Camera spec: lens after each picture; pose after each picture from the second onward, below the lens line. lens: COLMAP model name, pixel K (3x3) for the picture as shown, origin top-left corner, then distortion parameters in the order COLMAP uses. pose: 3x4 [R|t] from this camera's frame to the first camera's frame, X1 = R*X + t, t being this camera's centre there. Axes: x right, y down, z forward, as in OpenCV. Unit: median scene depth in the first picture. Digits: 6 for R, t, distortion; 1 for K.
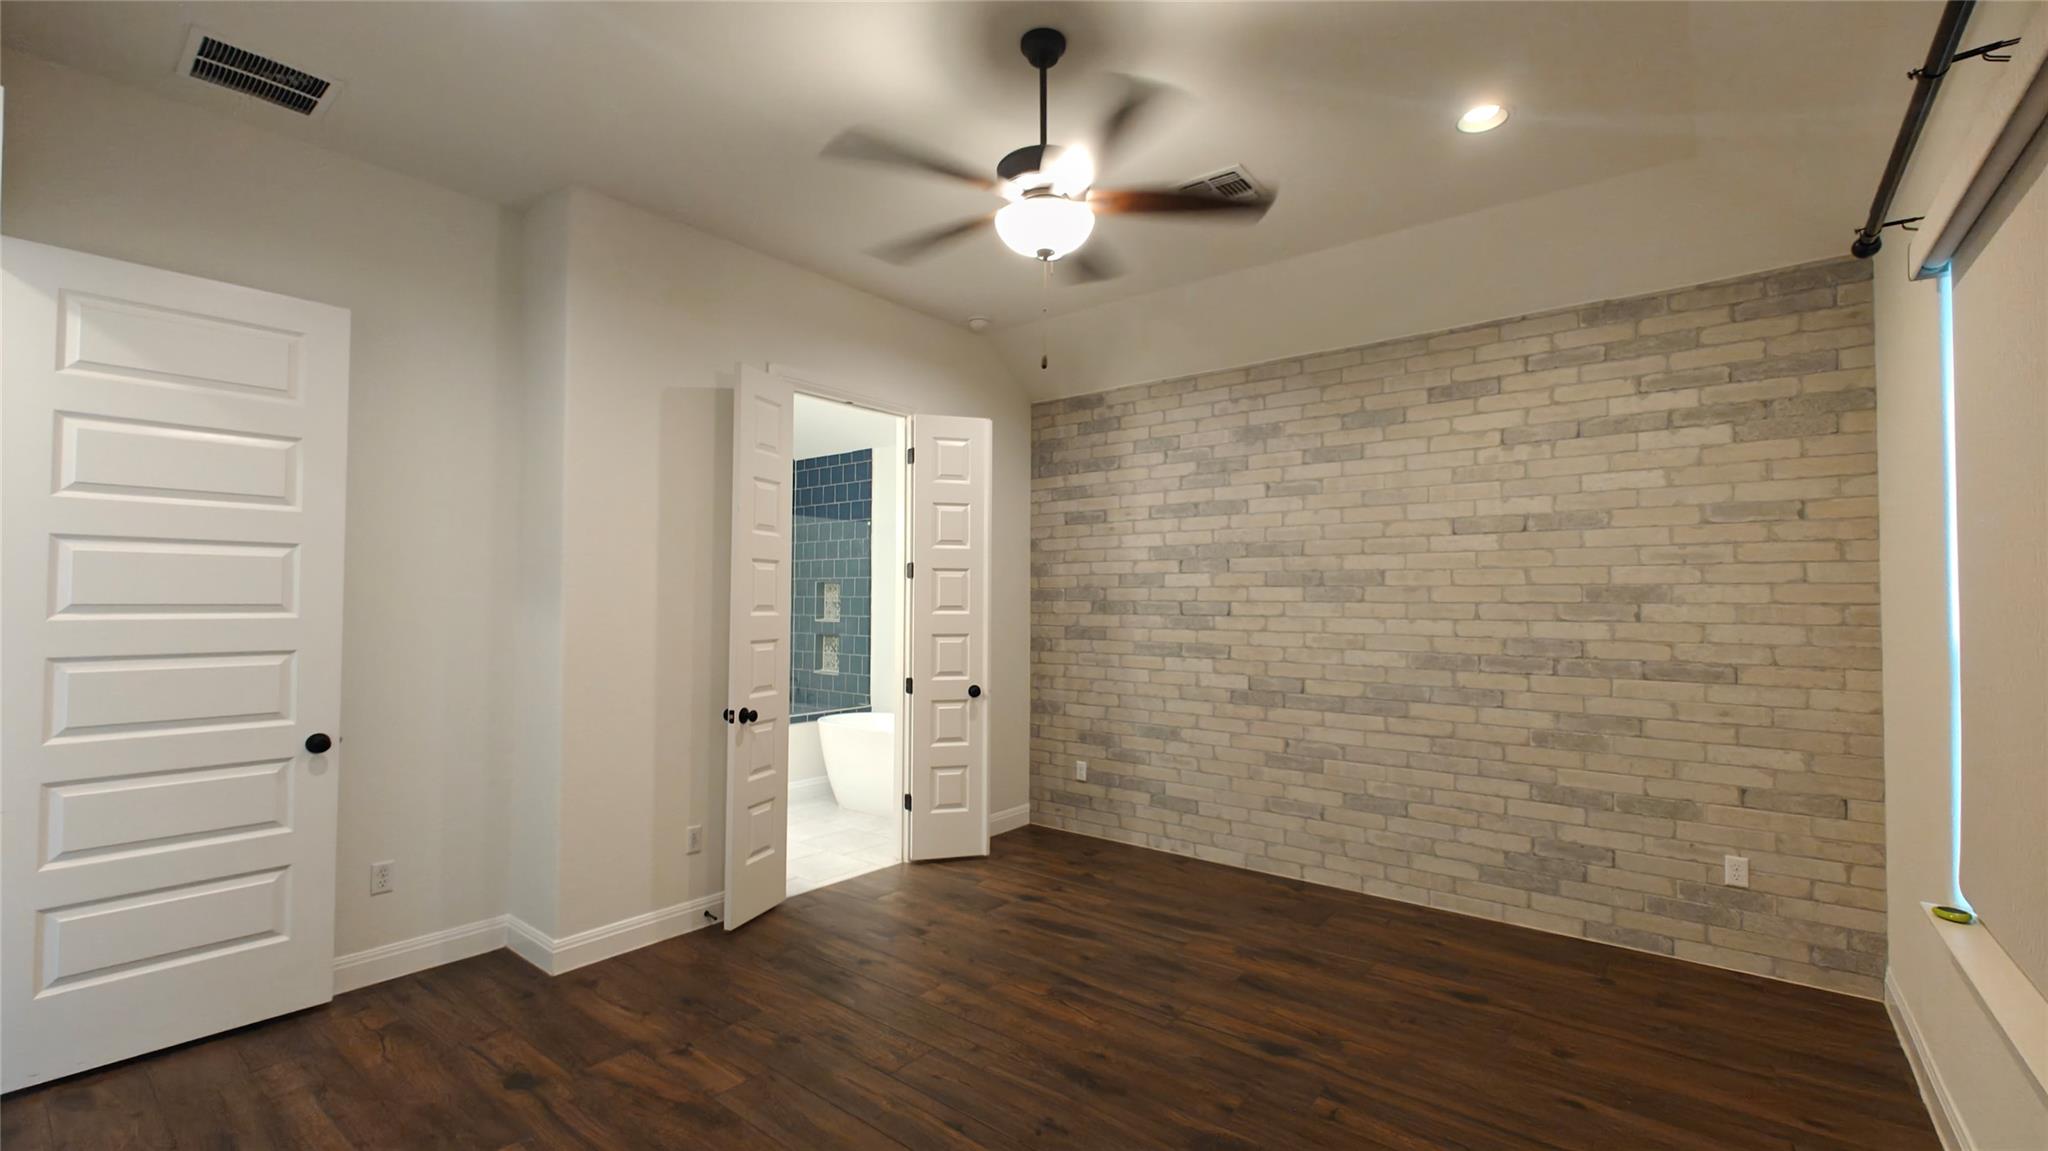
lens RADIAL K [[851.9, 0, 1025.9], [0, 851.9, 578.3], [0, 0, 1]] dist [-0.002022, 0.000190]
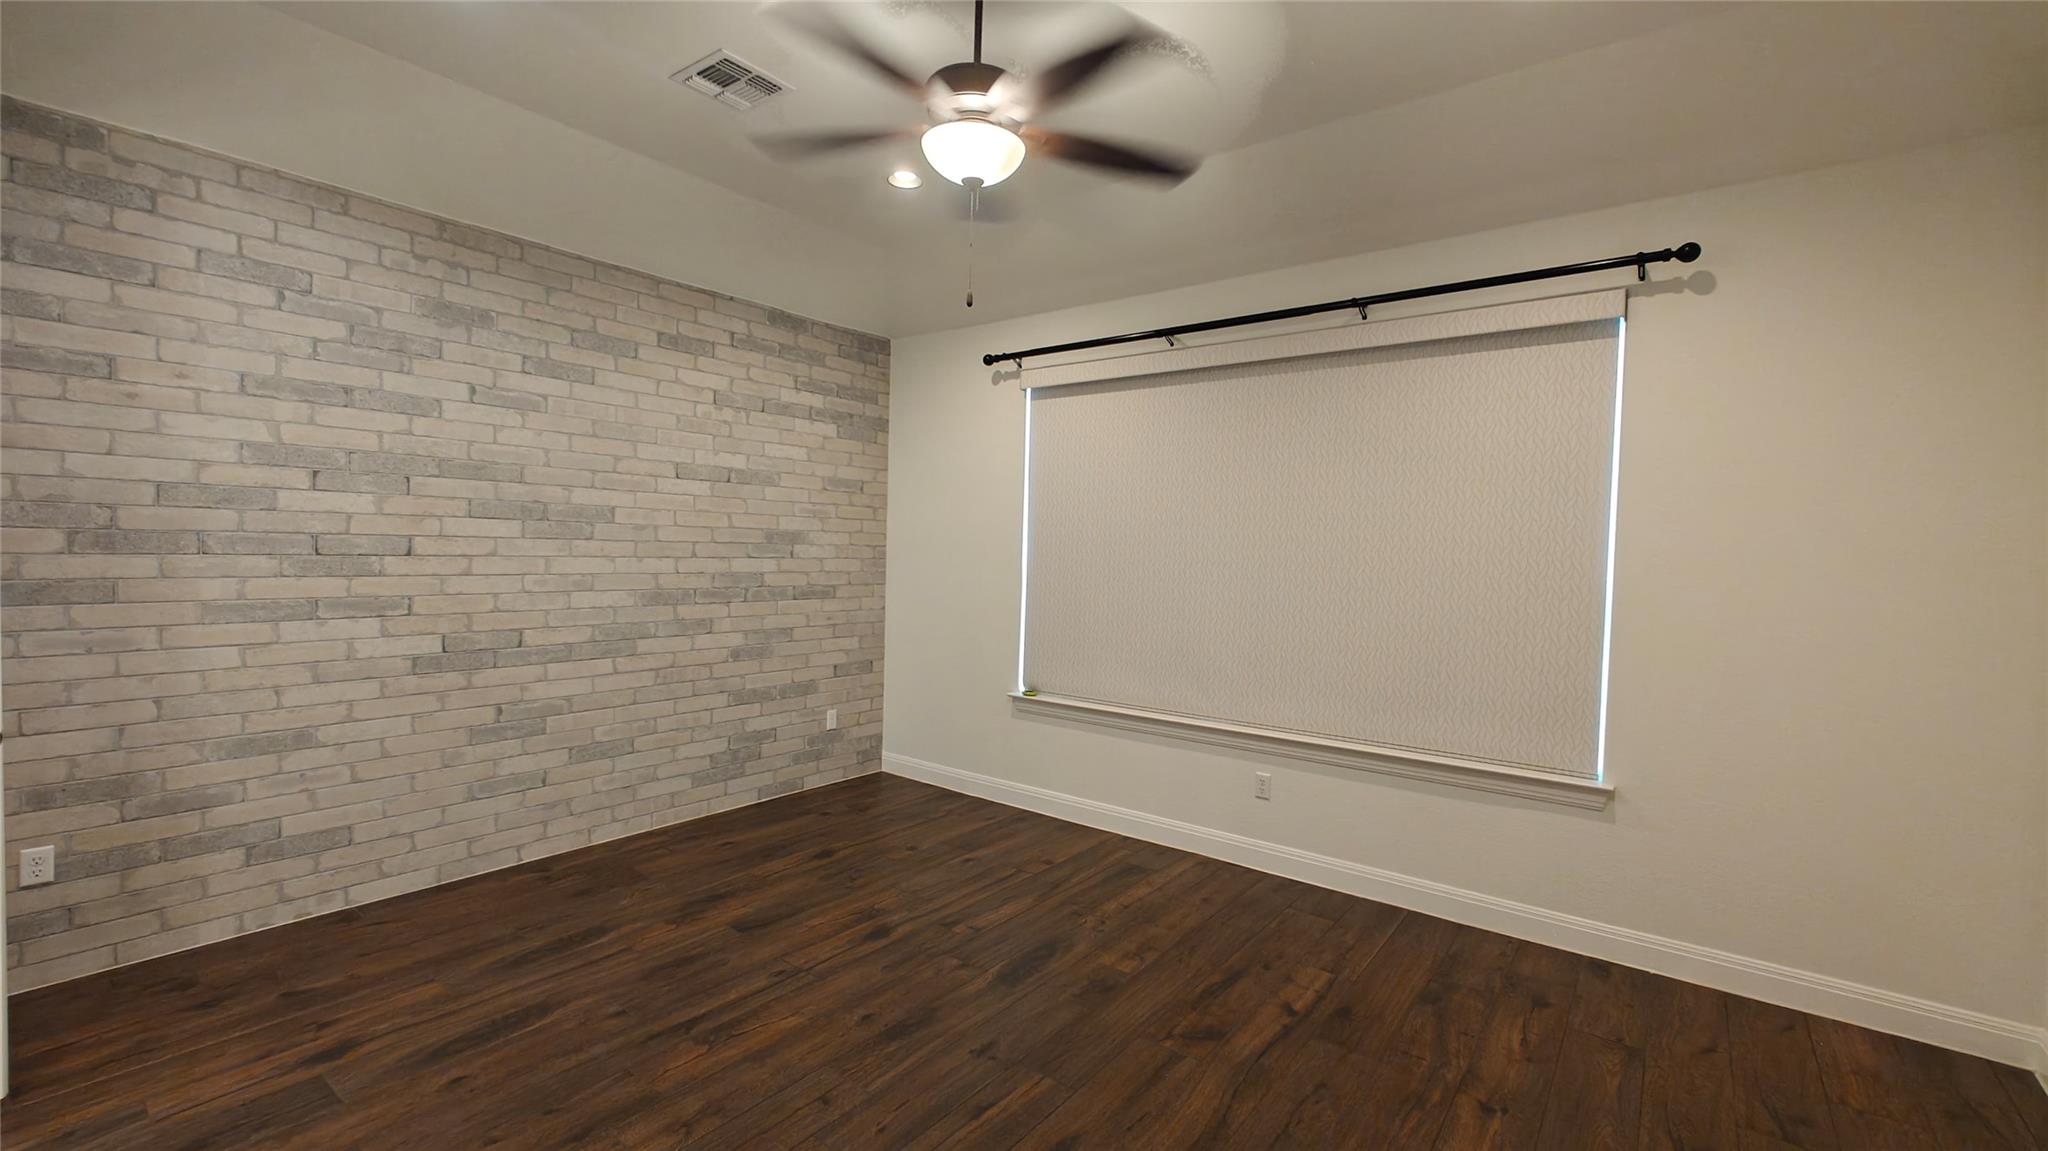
lens RADIAL K [[851.9, 0, 1025.9], [0, 851.9, 578.3], [0, 0, 1]] dist [-0.002022, 0.000190]
pose [[-0.009873, -0.042024, 0.999068, -0.564217], [-0.051923, 0.997790, 0.041457, 0.006892], [-0.998602, -0.051465, -0.012033, 0.557268]]
